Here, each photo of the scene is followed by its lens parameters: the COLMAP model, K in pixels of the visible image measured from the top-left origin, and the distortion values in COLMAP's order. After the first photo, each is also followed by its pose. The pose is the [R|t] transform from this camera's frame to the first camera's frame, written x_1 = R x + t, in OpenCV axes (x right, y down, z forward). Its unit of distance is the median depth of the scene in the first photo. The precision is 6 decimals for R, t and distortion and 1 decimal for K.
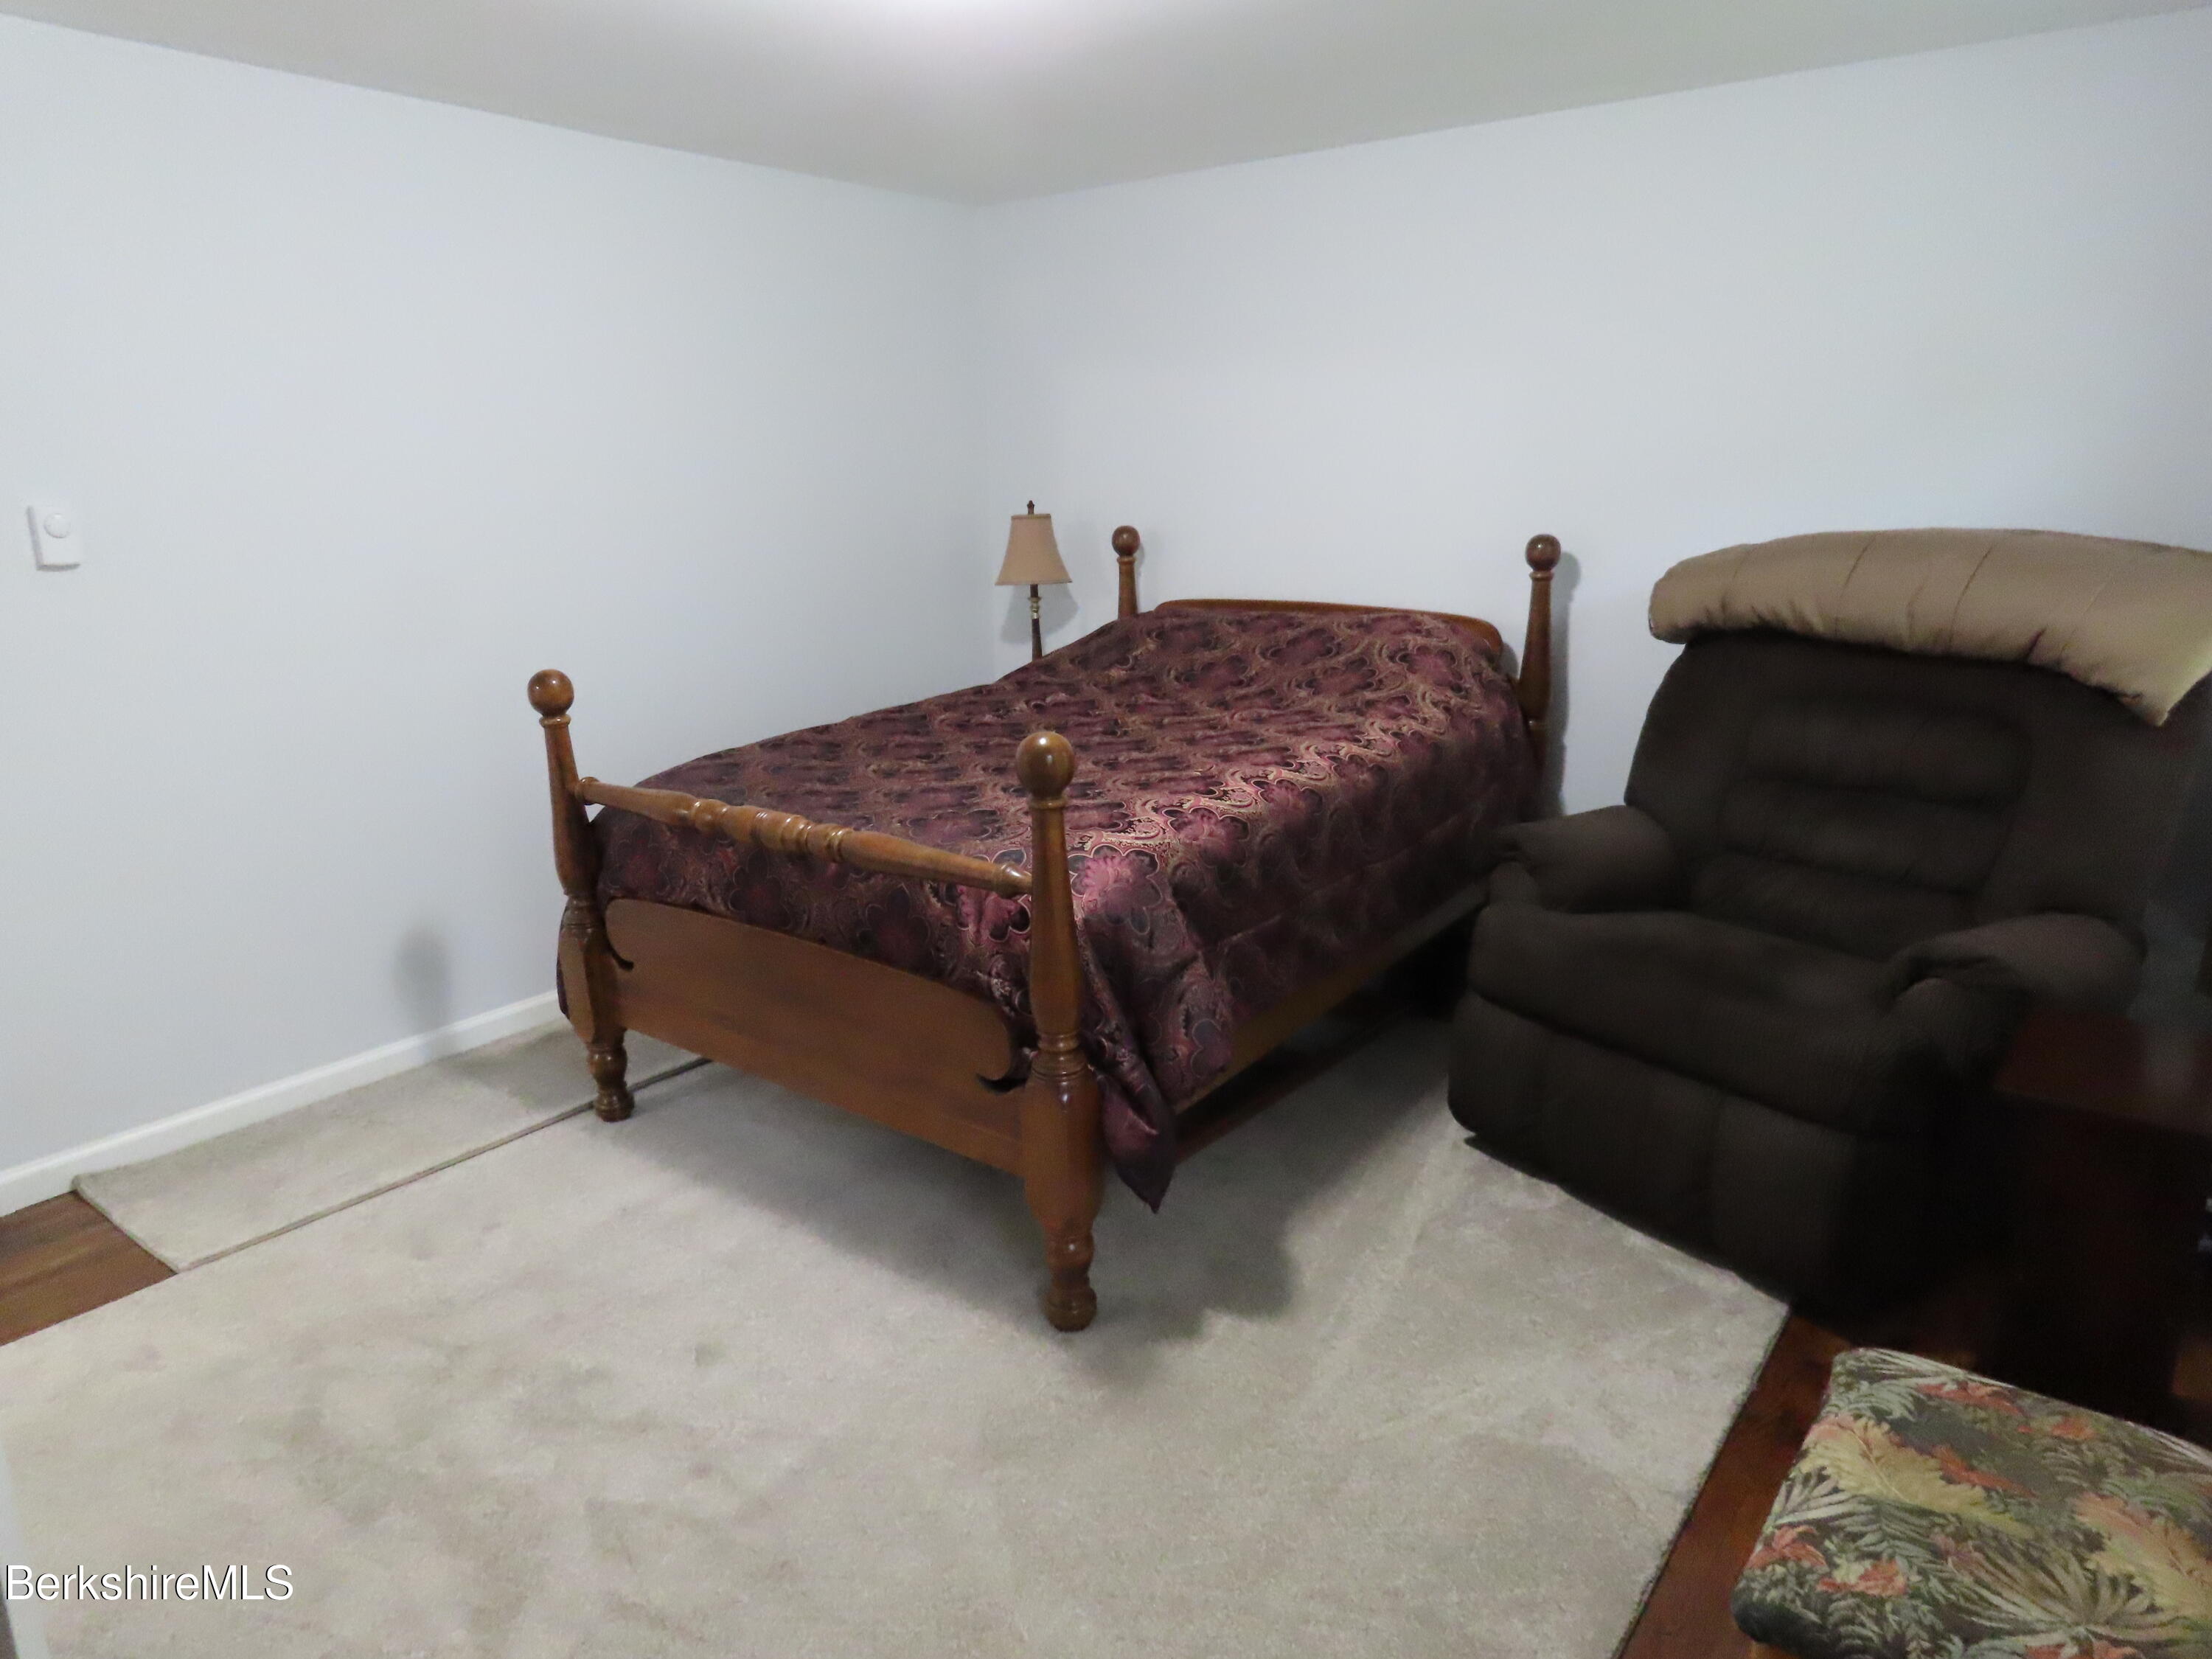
lens RADIAL K [[1397.2, 0, 1106.0], [0, 1397.2, 829.5], [0, 0, 1]] dist [-0.003336, -0.001184]
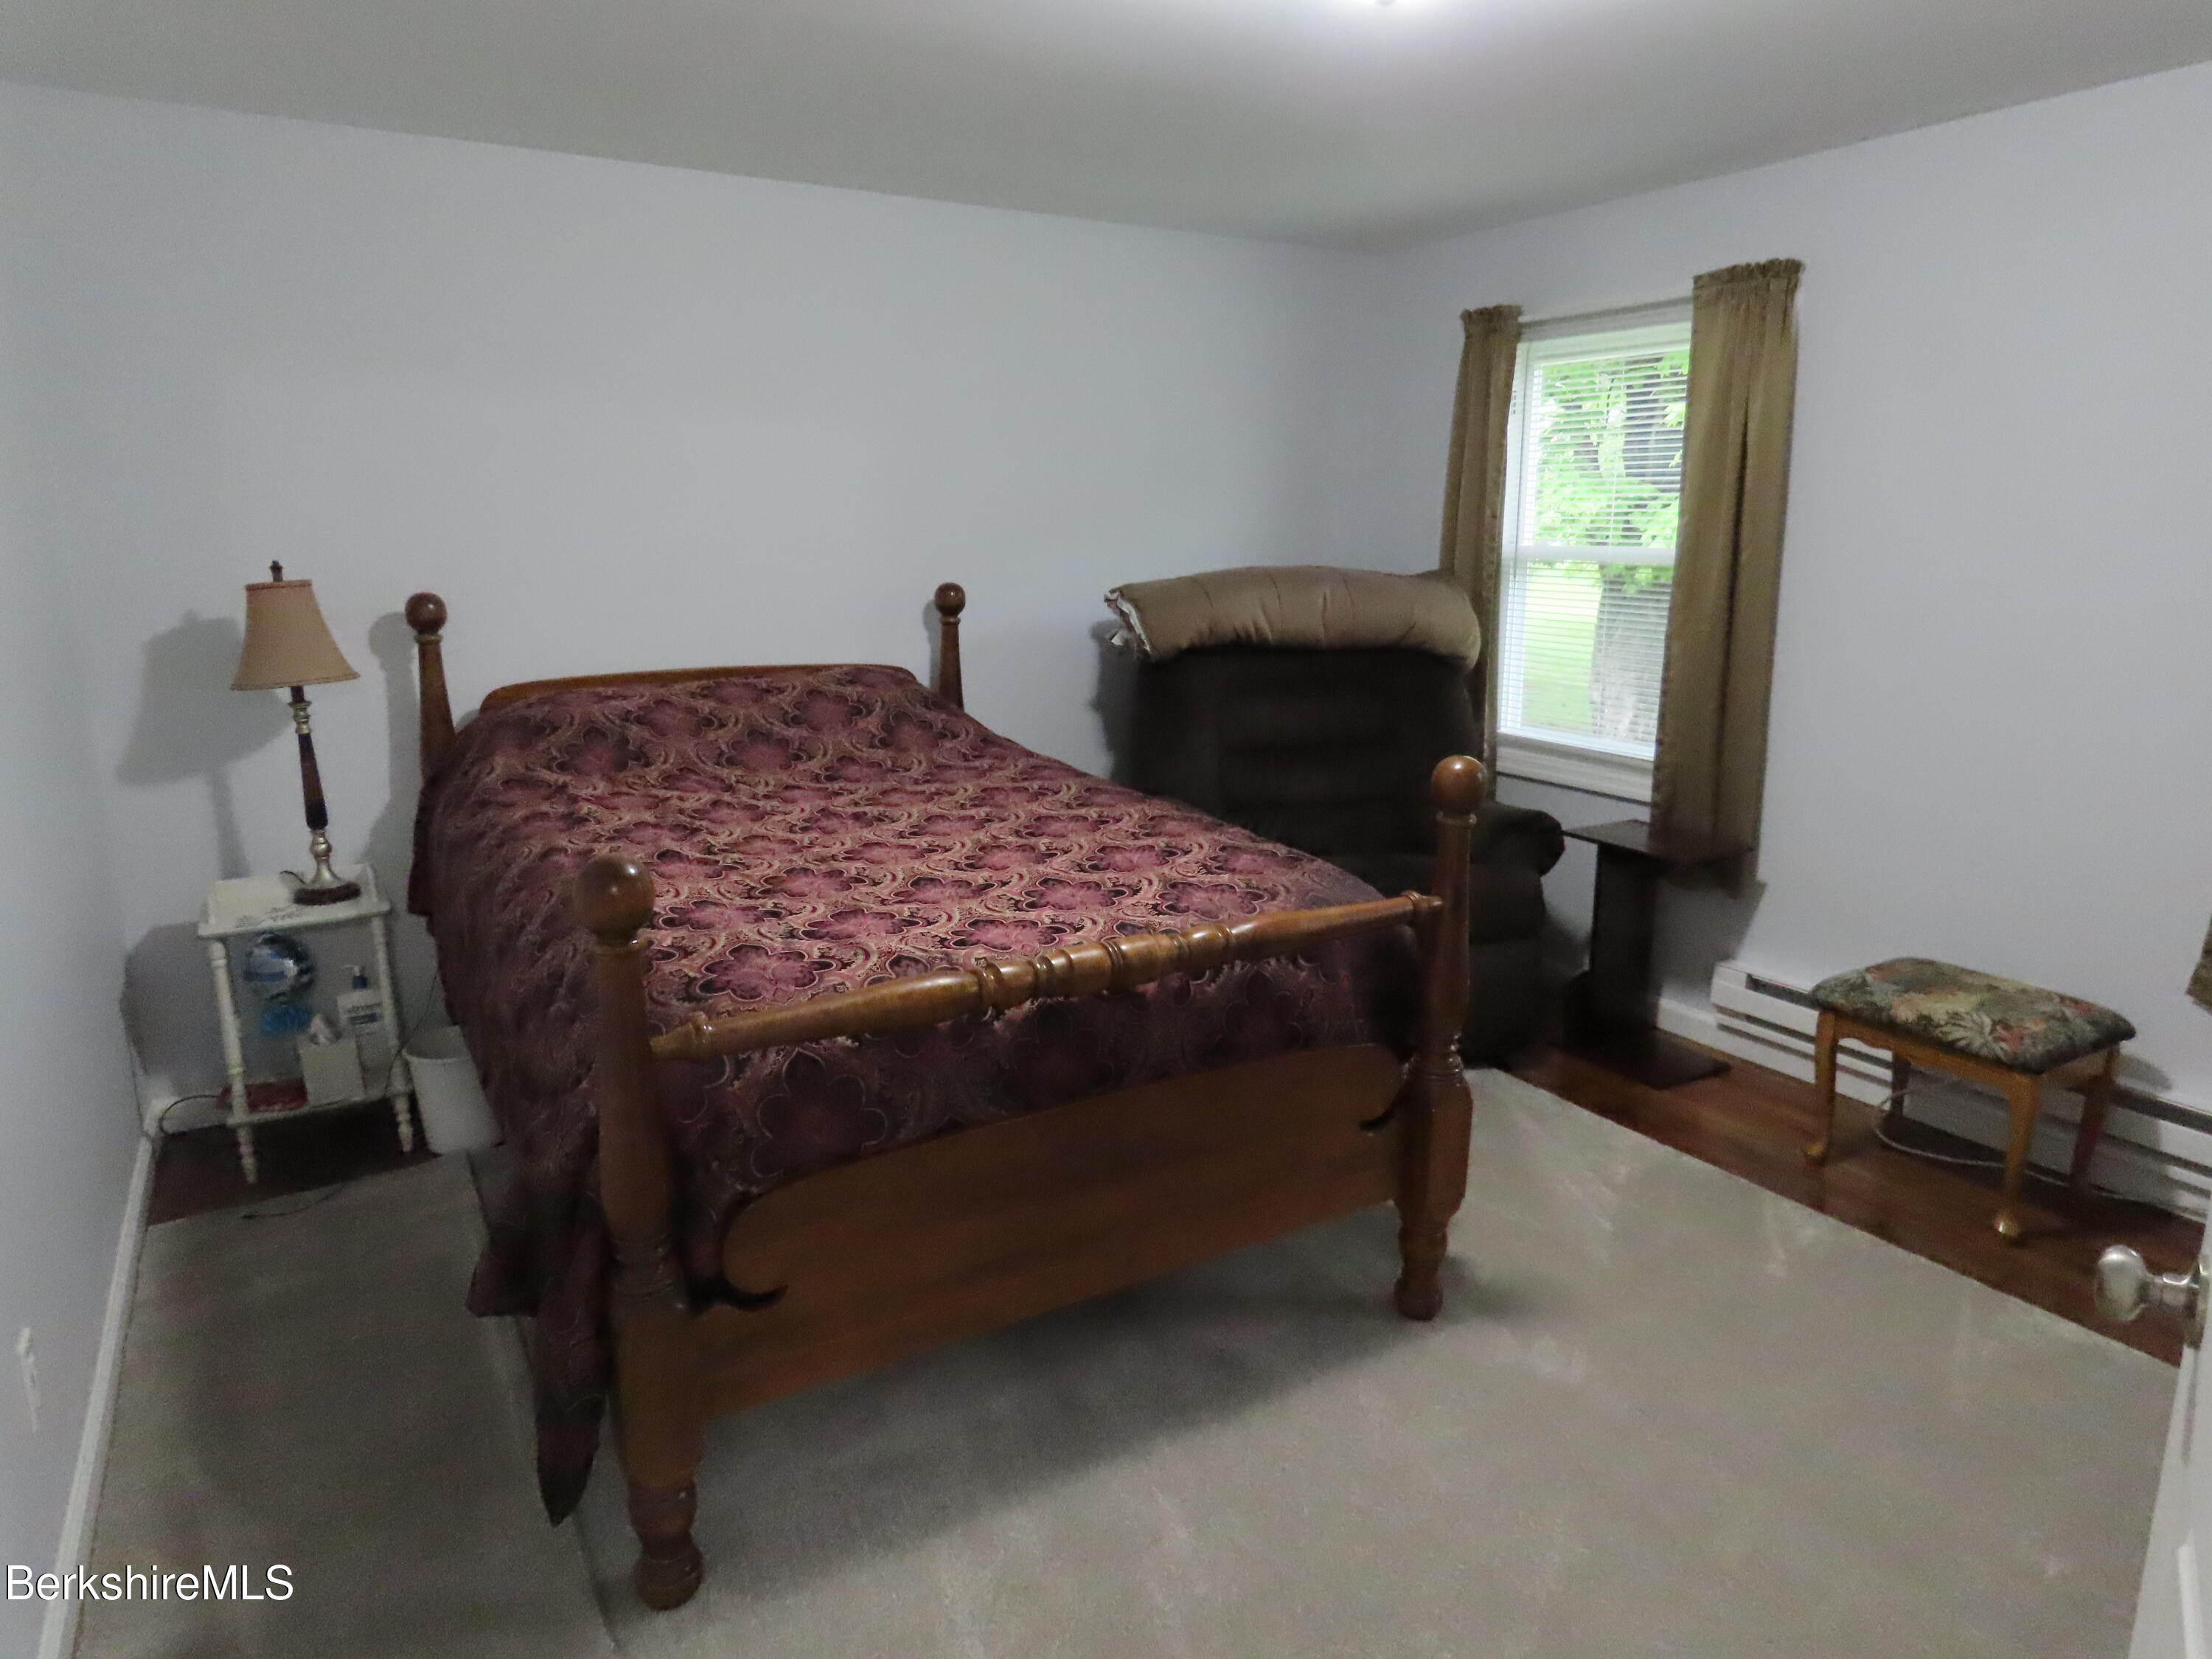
lens RADIAL K [[1398.7, 0, 1110.2], [0, 1398.7, 828.2], [0, 0, 1]] dist [-0.000462, -0.006797]
pose [[0.369286, -0.182444, 0.911231, -0.550725], [0.226565, 0.968628, 0.102119, -0.089778], [-0.901275, 0.168742, 0.399036, 0.395430]]
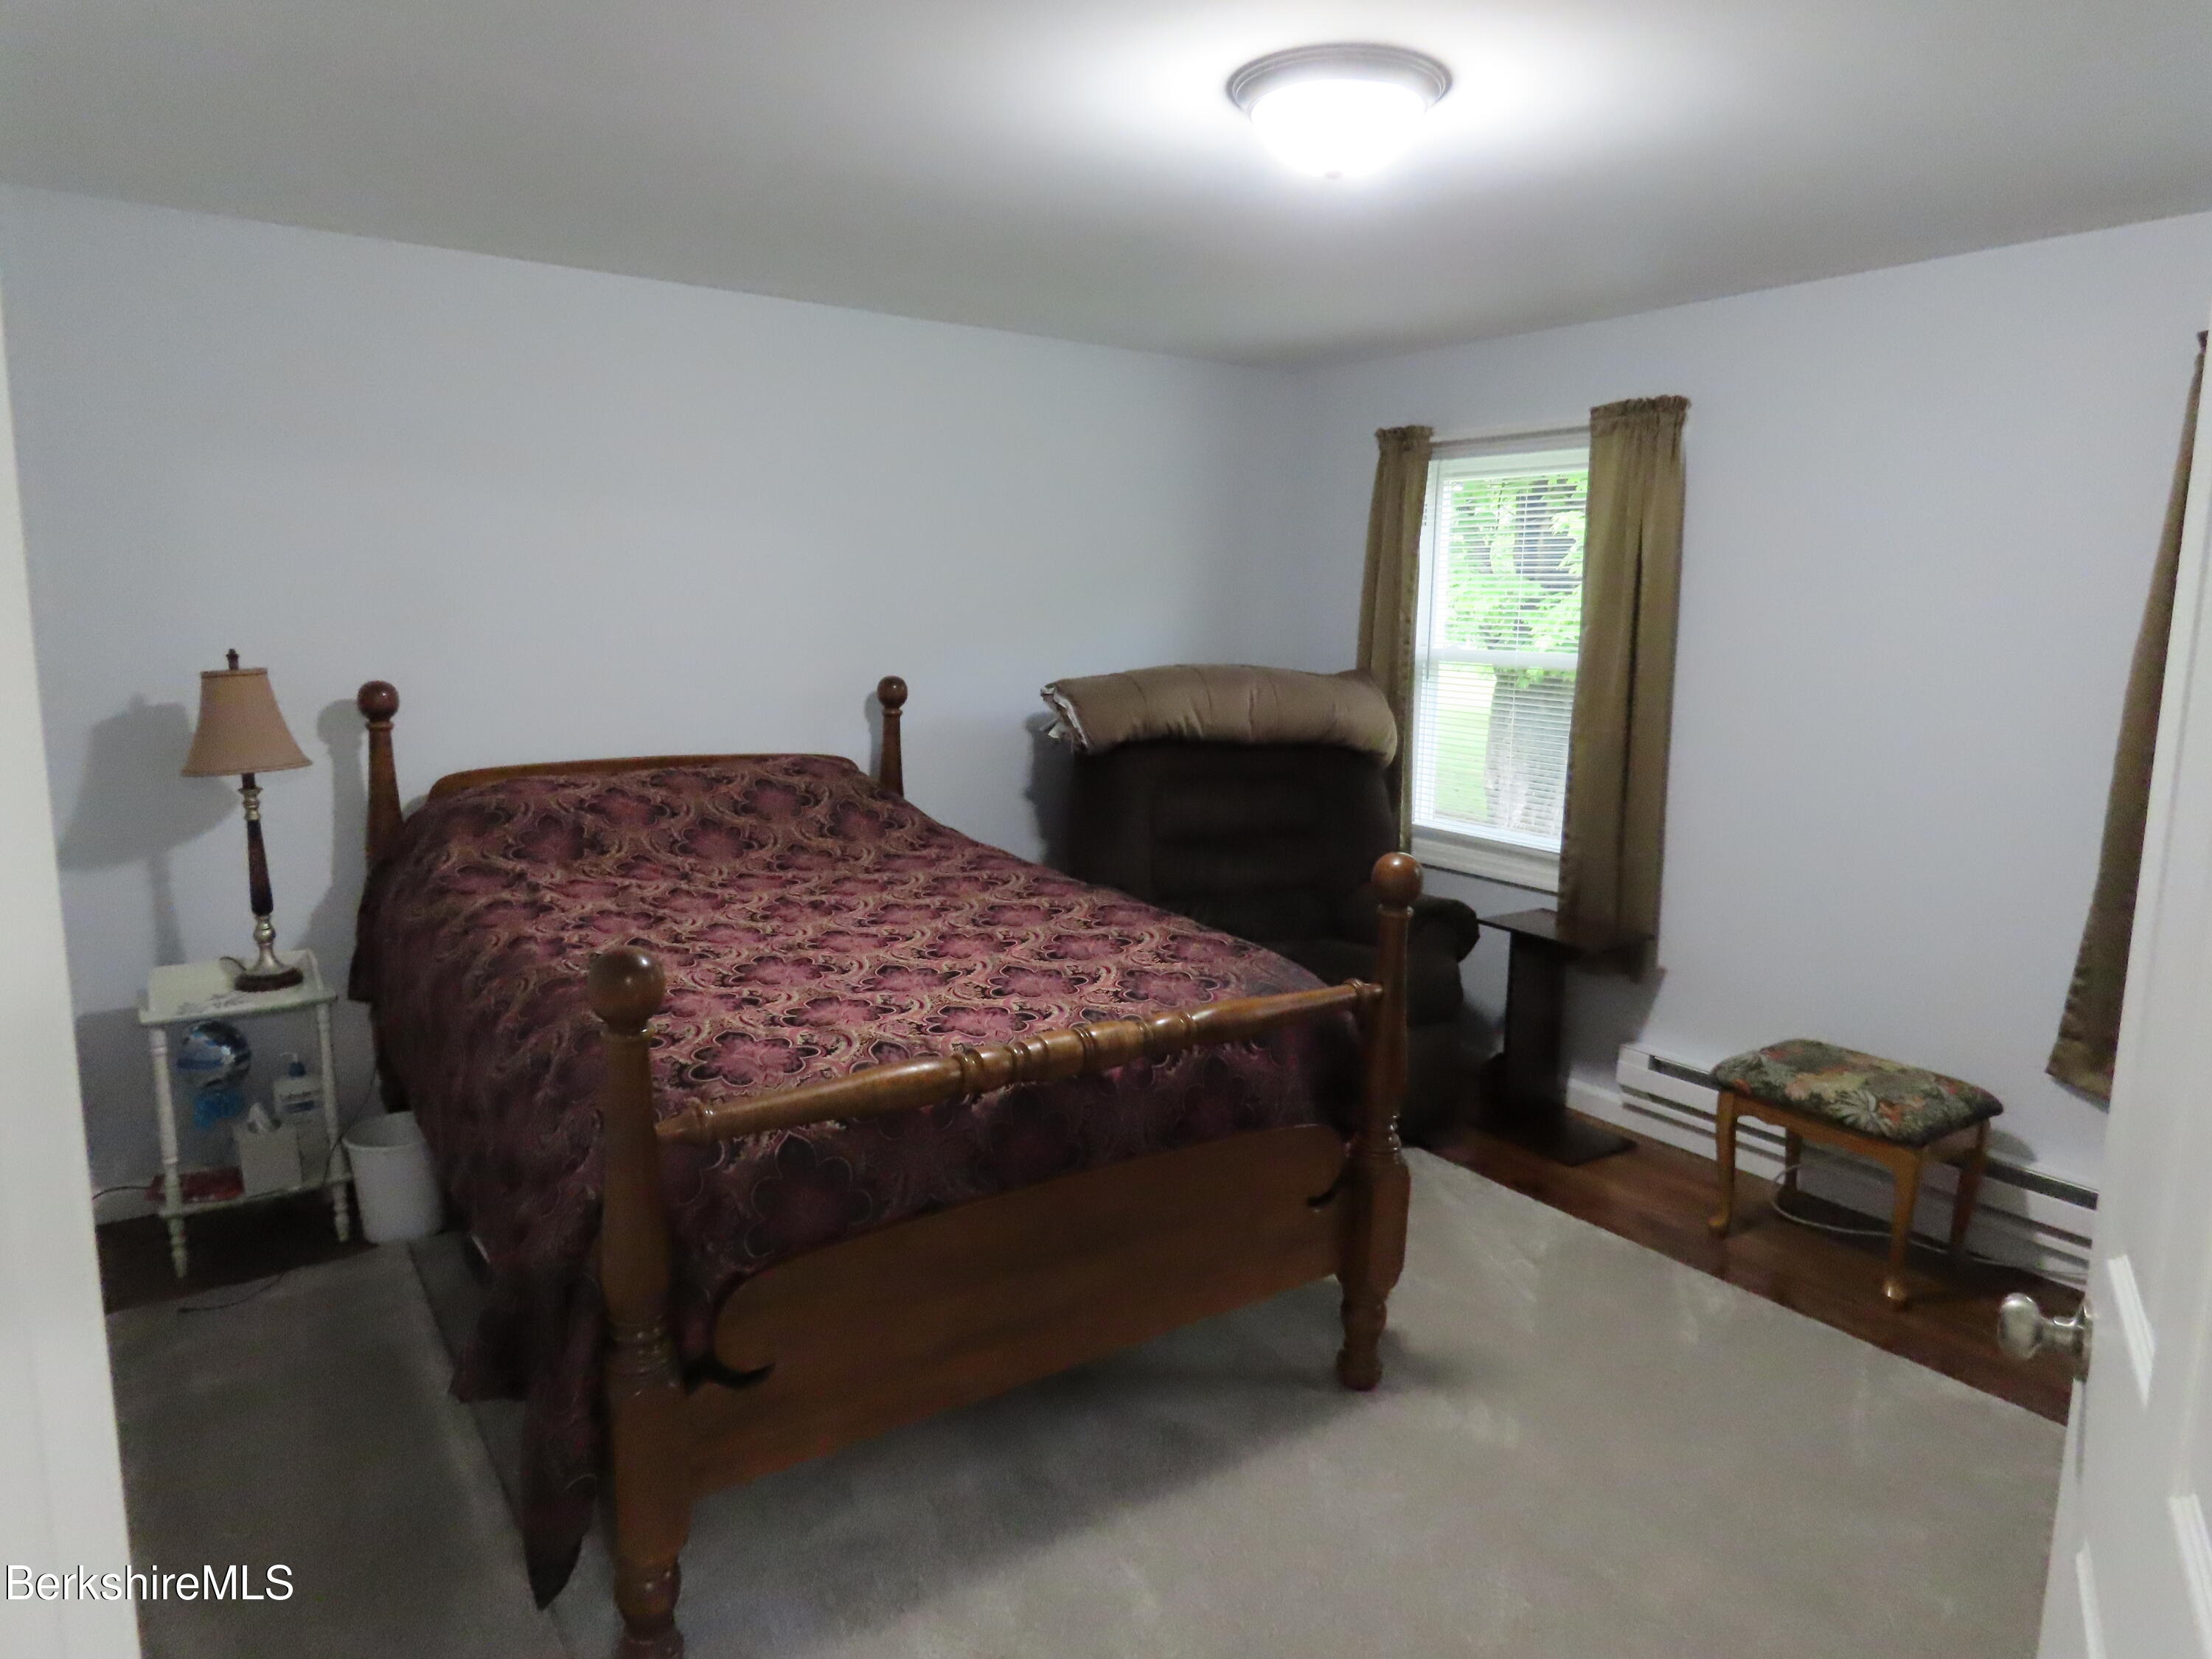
lens RADIAL K [[1397.2, 0, 1106.0], [0, 1397.2, 829.5], [0, 0, 1]] dist [-0.003336, -0.001184]
pose [[0.304068, -0.127707, 0.944052, -0.585214], [0.215395, 0.974528, 0.062454, -0.102388], [-0.927980, 0.184354, 0.323830, 0.407591]]
